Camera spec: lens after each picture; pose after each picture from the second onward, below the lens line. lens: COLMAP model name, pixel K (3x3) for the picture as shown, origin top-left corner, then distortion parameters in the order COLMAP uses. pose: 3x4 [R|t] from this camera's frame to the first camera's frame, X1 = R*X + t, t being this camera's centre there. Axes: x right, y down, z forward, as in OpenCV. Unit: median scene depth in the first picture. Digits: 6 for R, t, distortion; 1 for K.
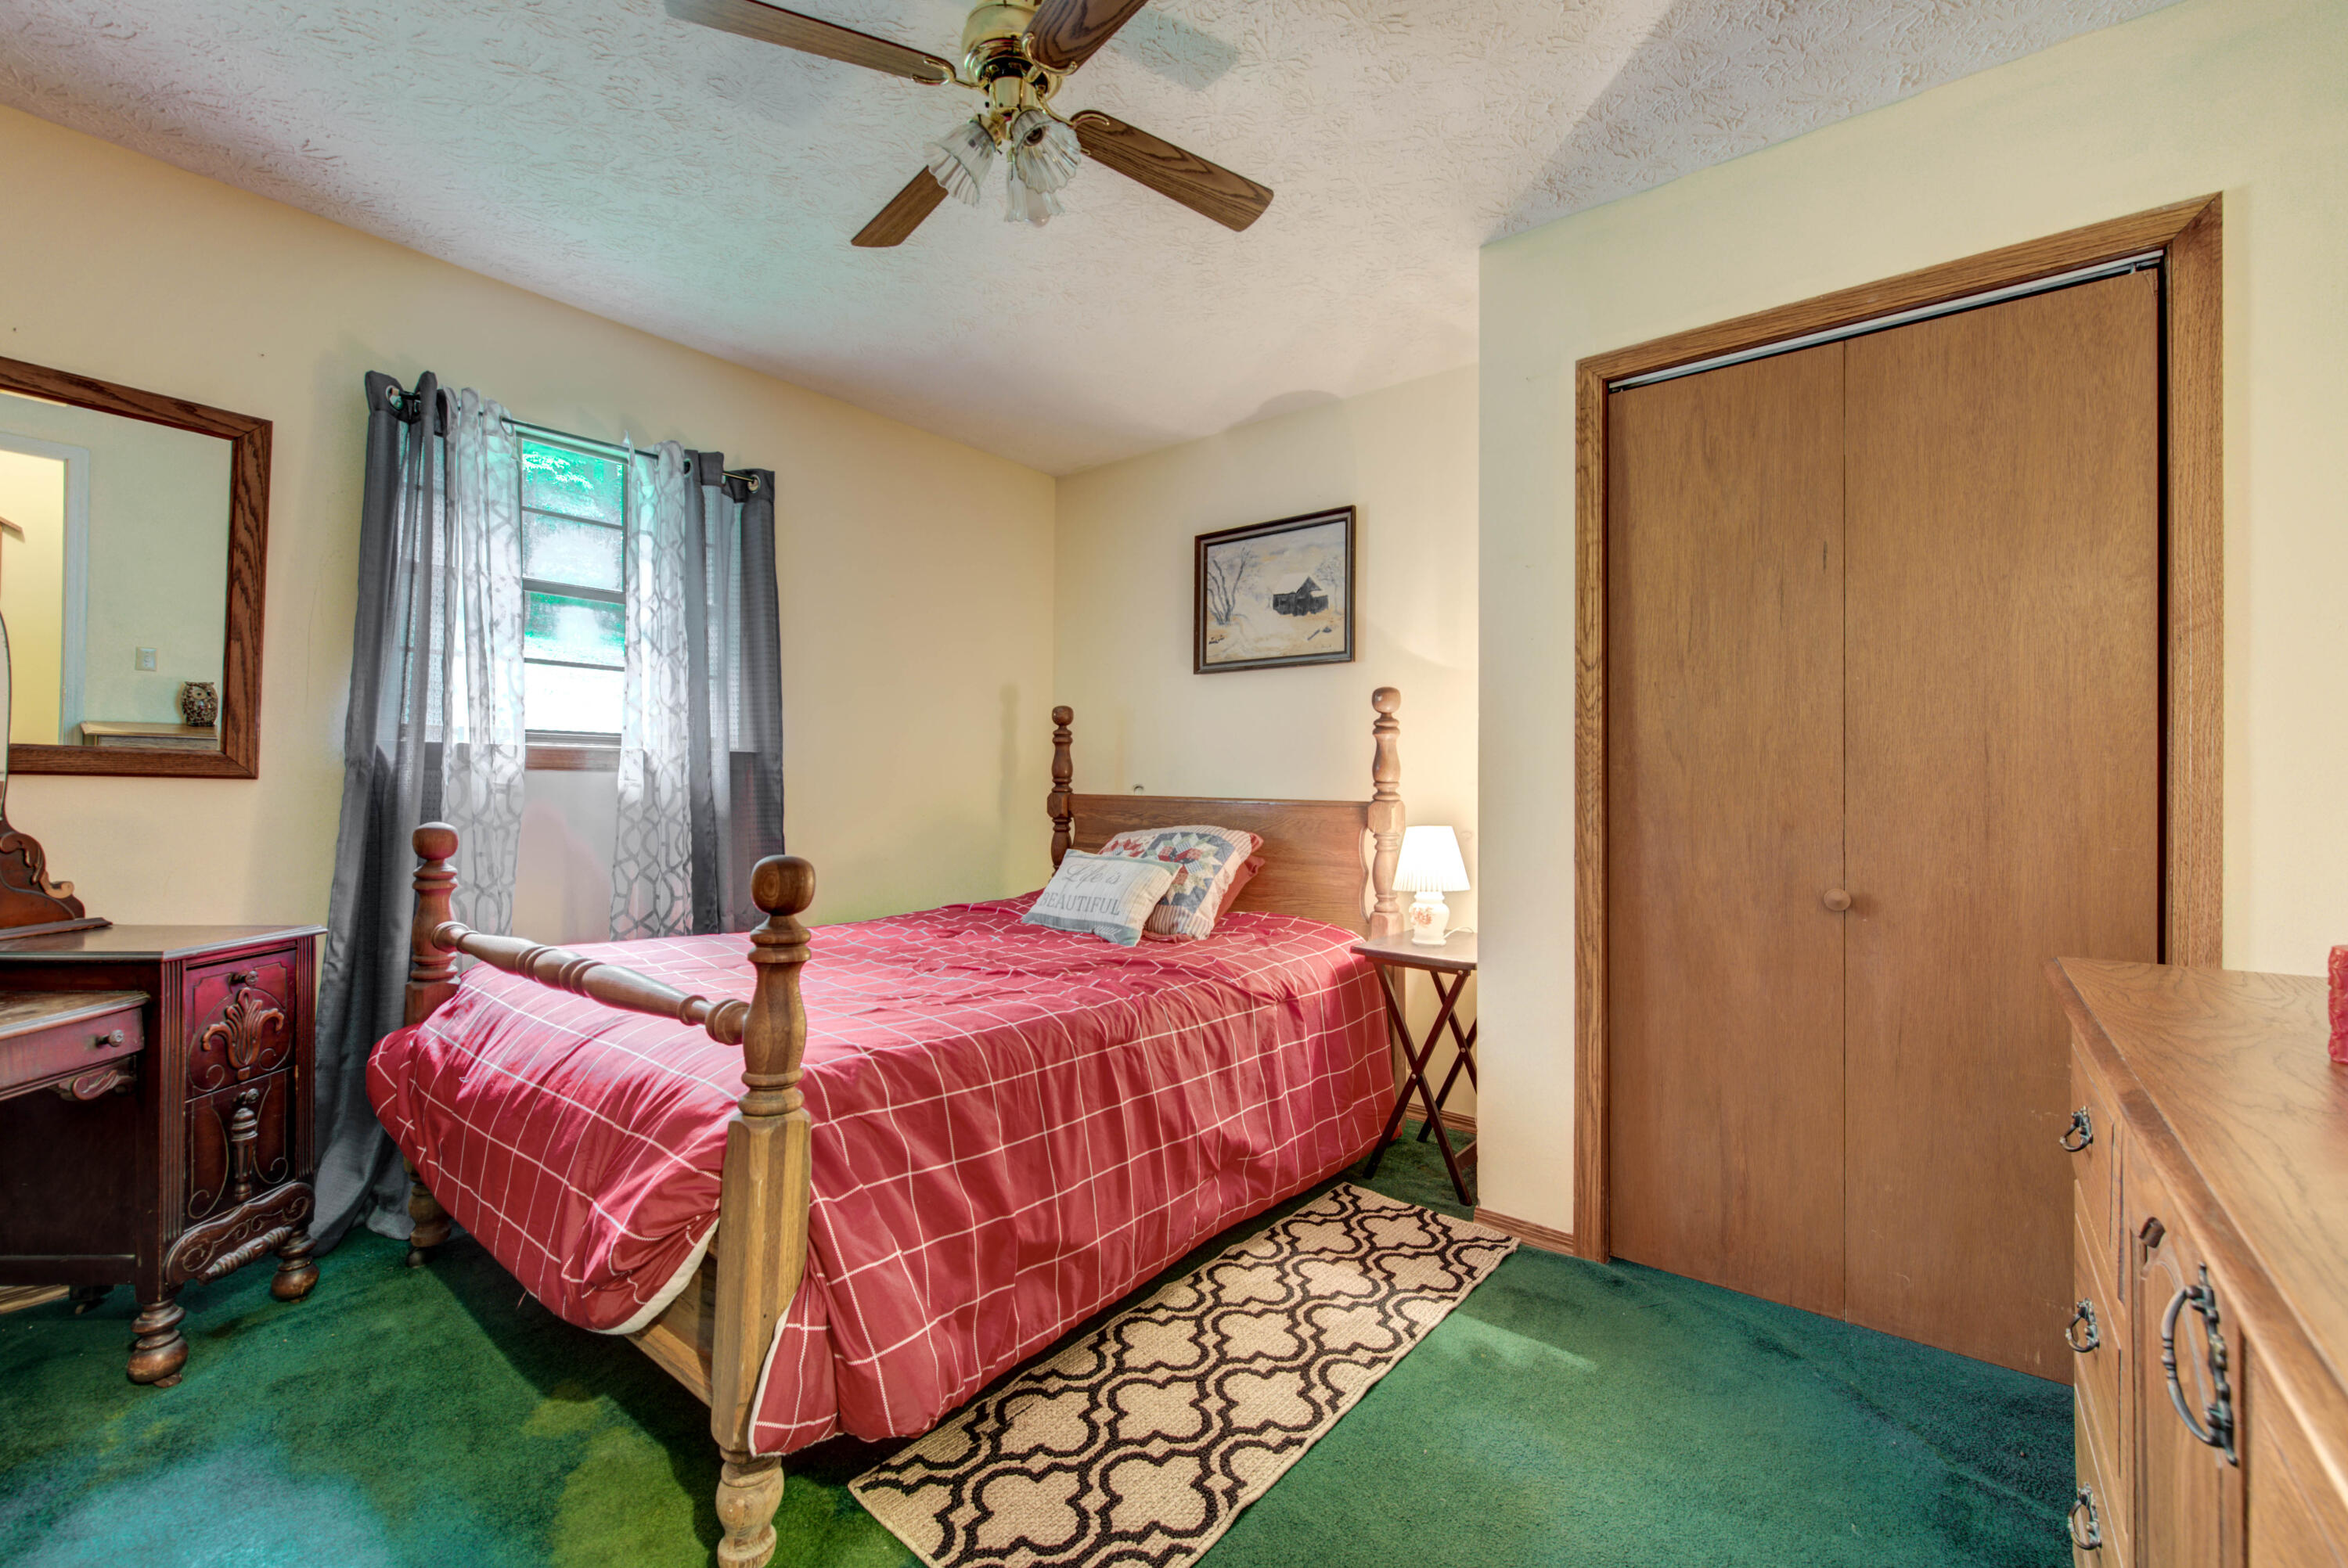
lens RADIAL K [[942.5, 0, 1186.7], [0, 942.5, 786.2], [0, 0, 1]] dist [0.000103, -0.000229]
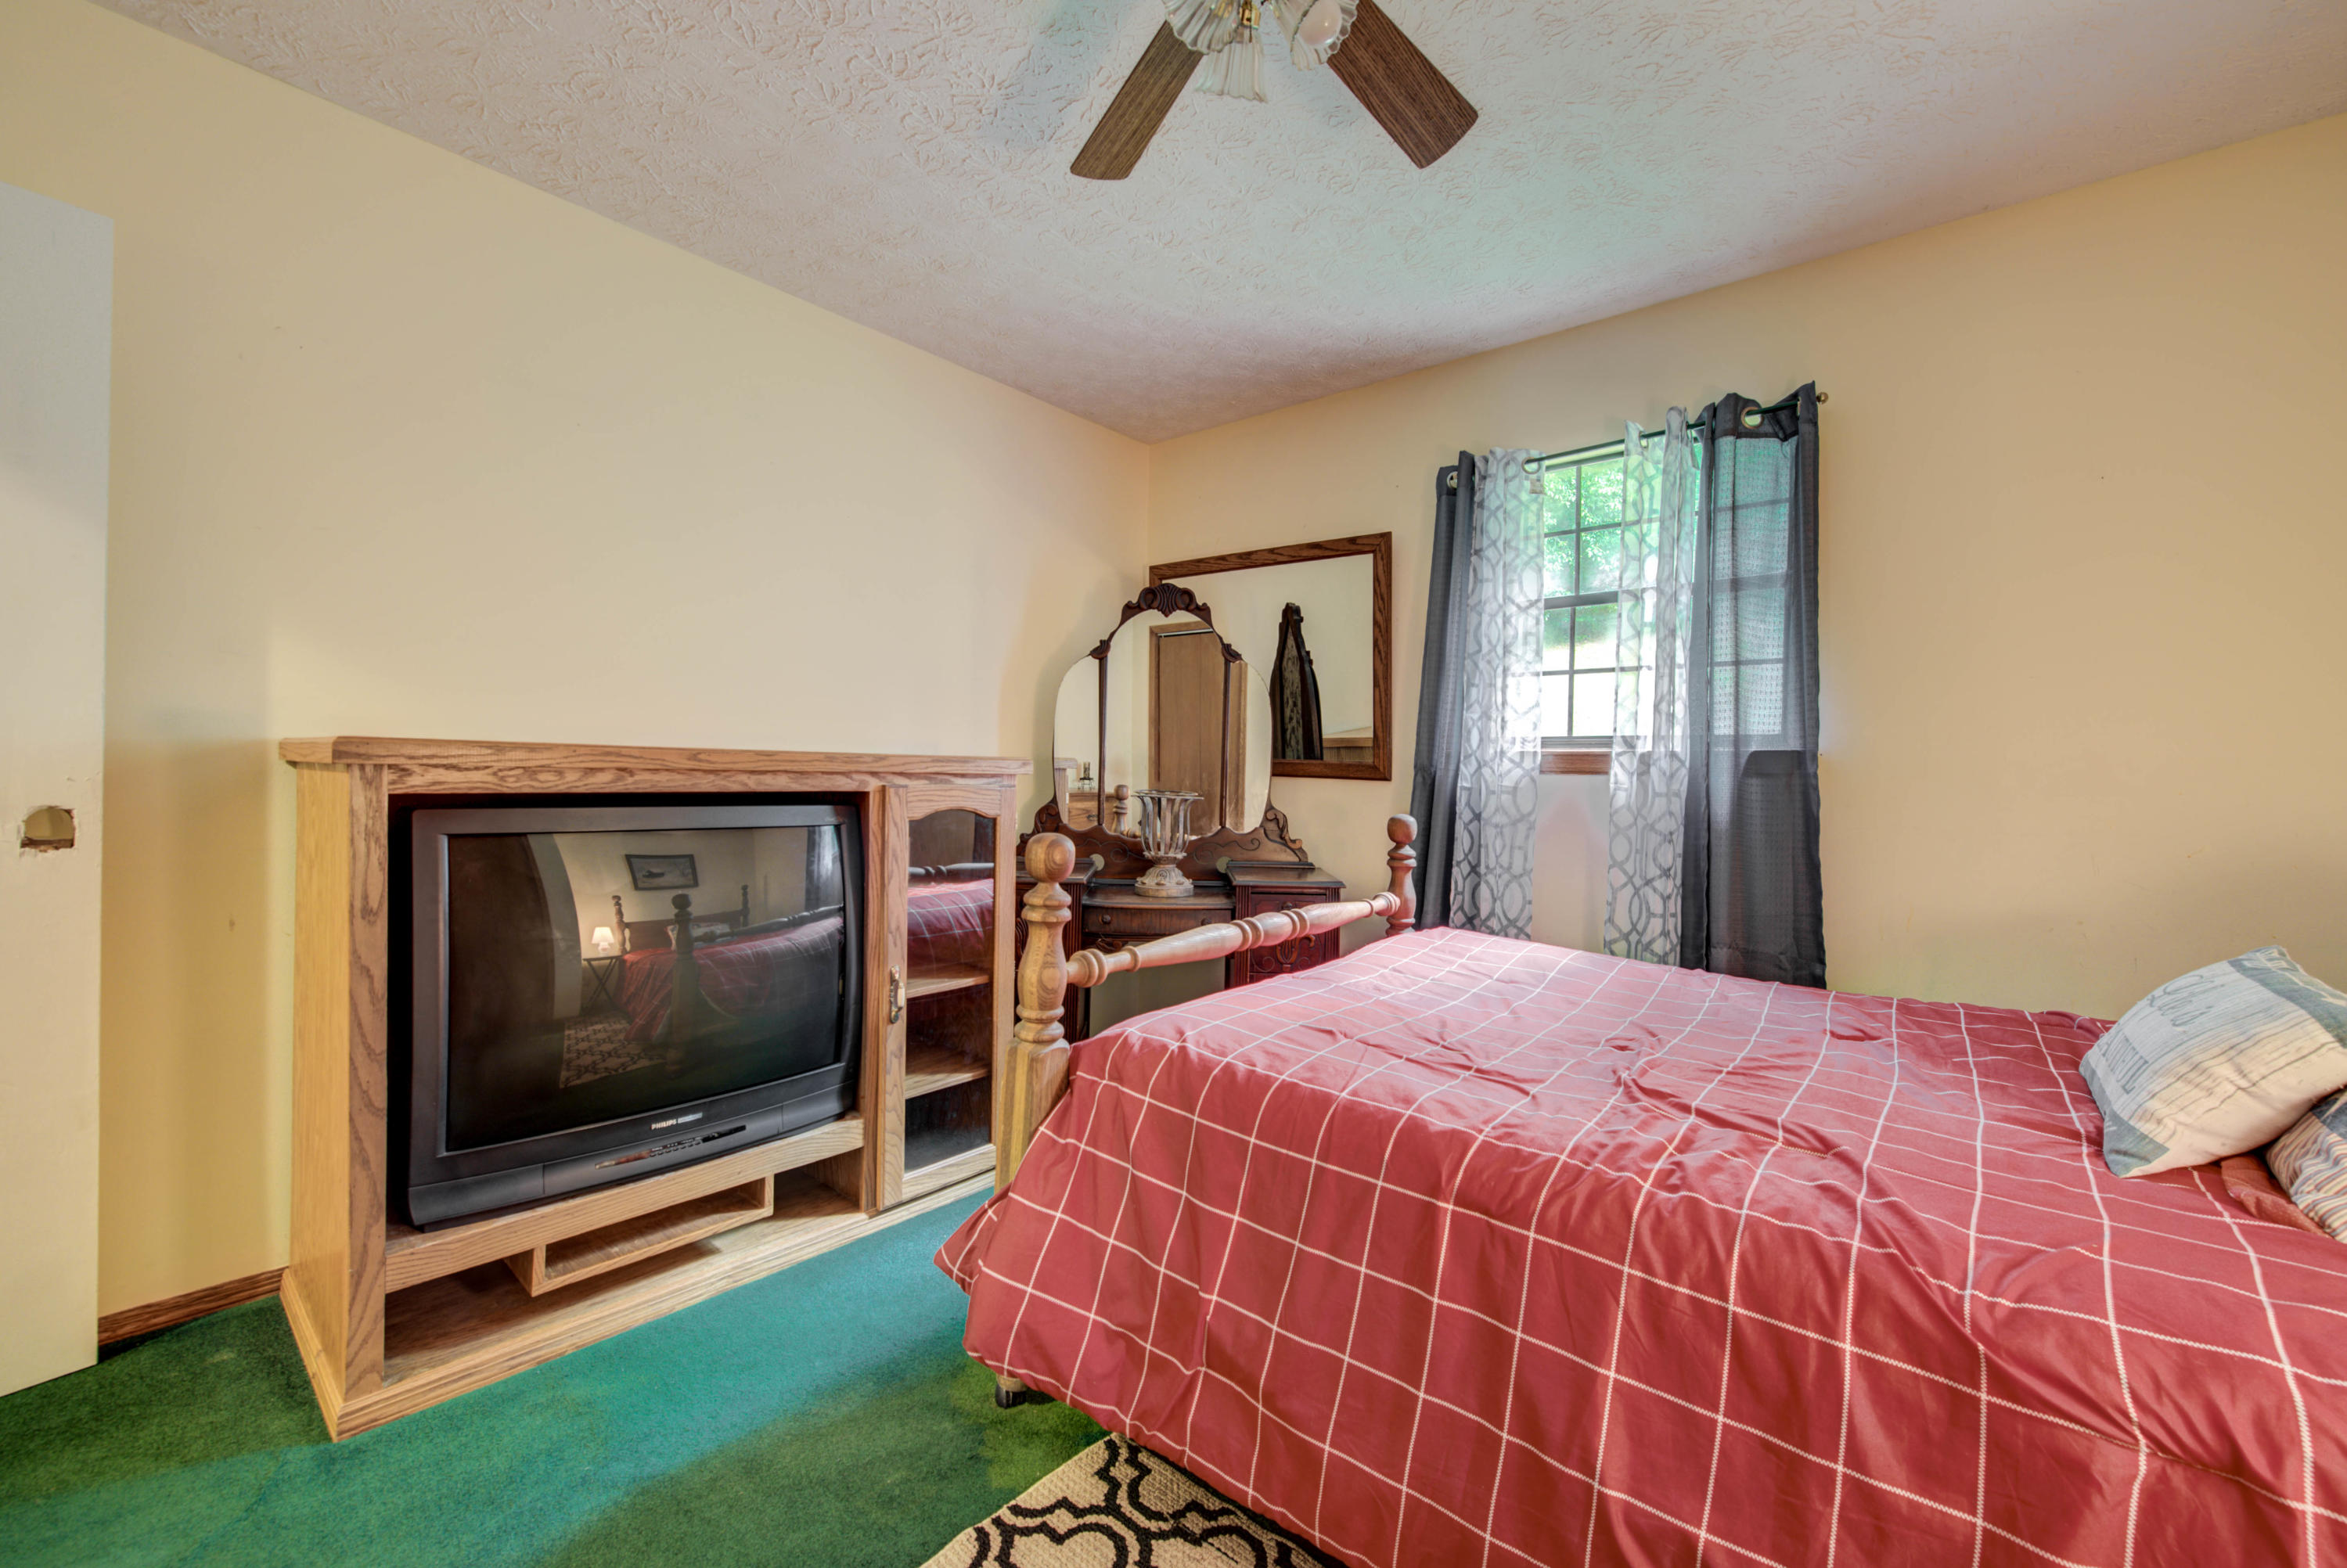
lens RADIAL K [[942.1, 0, 1186.2], [0, 942.1, 786.2], [0, 0, 1]] dist [0.000103, -0.000229]
pose [[-0.019256, 0.002390, -0.999812, 0.439826], [-0.024912, 0.999686, 0.002869, 0.004545], [0.999504, 0.024963, -0.019190, 0.676010]]
